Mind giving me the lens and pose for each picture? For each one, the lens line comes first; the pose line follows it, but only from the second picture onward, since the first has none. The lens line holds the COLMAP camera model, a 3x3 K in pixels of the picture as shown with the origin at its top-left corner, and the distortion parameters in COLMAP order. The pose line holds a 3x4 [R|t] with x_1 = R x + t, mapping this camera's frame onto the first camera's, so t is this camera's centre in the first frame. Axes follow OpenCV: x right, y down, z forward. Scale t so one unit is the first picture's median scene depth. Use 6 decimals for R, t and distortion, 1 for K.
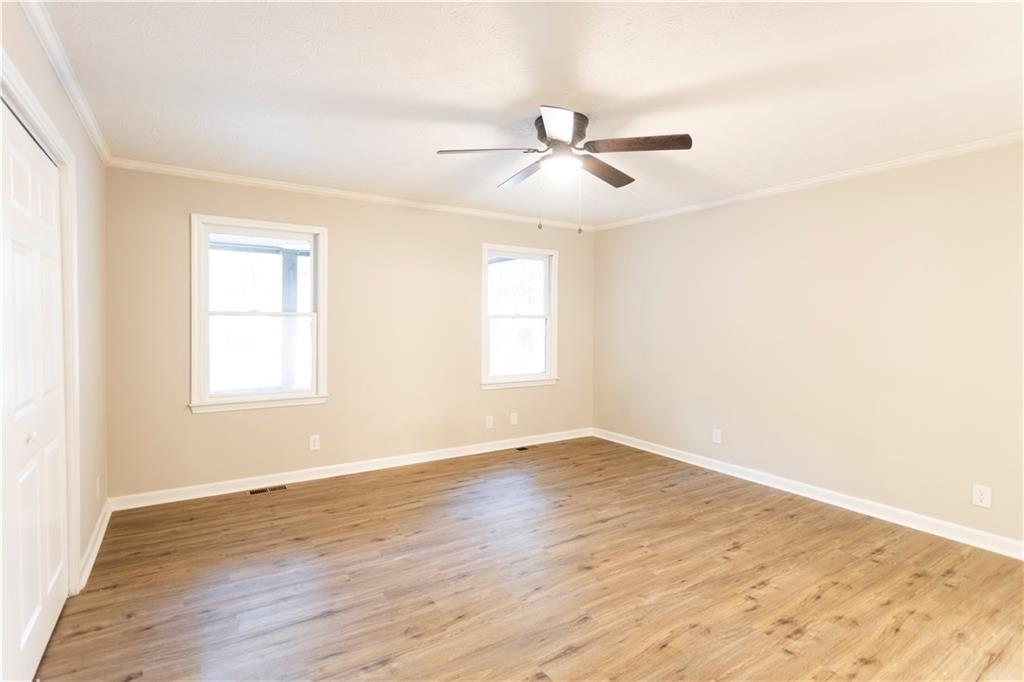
lens RADIAL K [[491.2, 0, 510.5], [0, 491.2, 337.4], [0, 0, 1]] dist [0.005903, 0.000656]
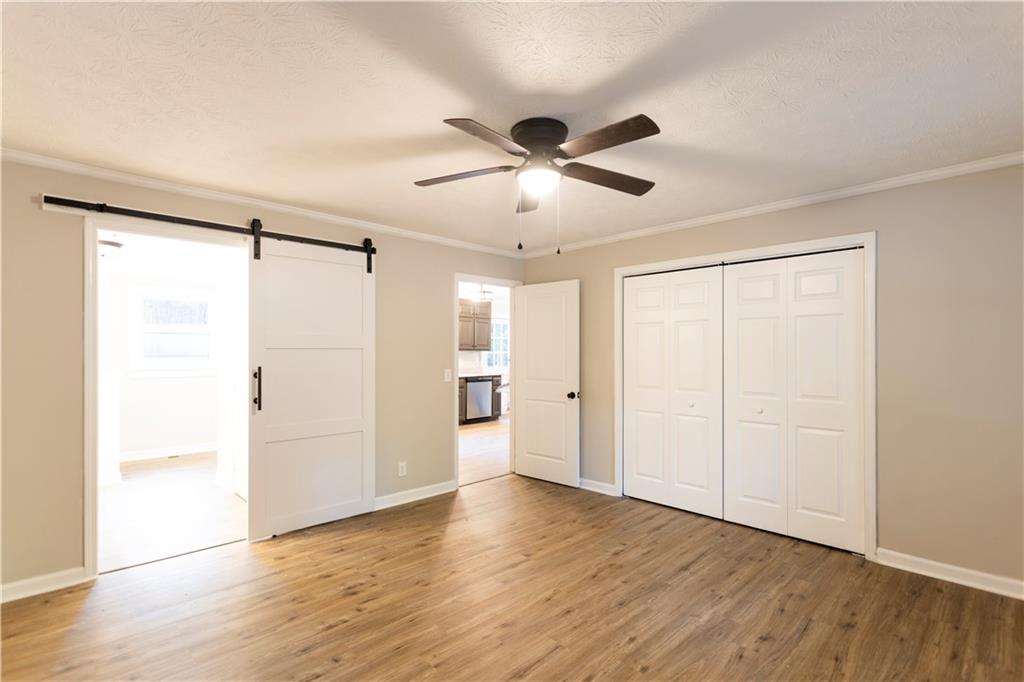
lens RADIAL K [[491.2, 0, 512.6], [0, 491.2, 346.3], [0, 0, 1]] dist [0.005903, 0.000656]
pose [[-0.978856, -0.009215, -0.204342, 0.358035], [-0.013958, 0.999665, 0.021781, -0.087292], [0.204073, 0.024172, -0.978657, 1.999611]]
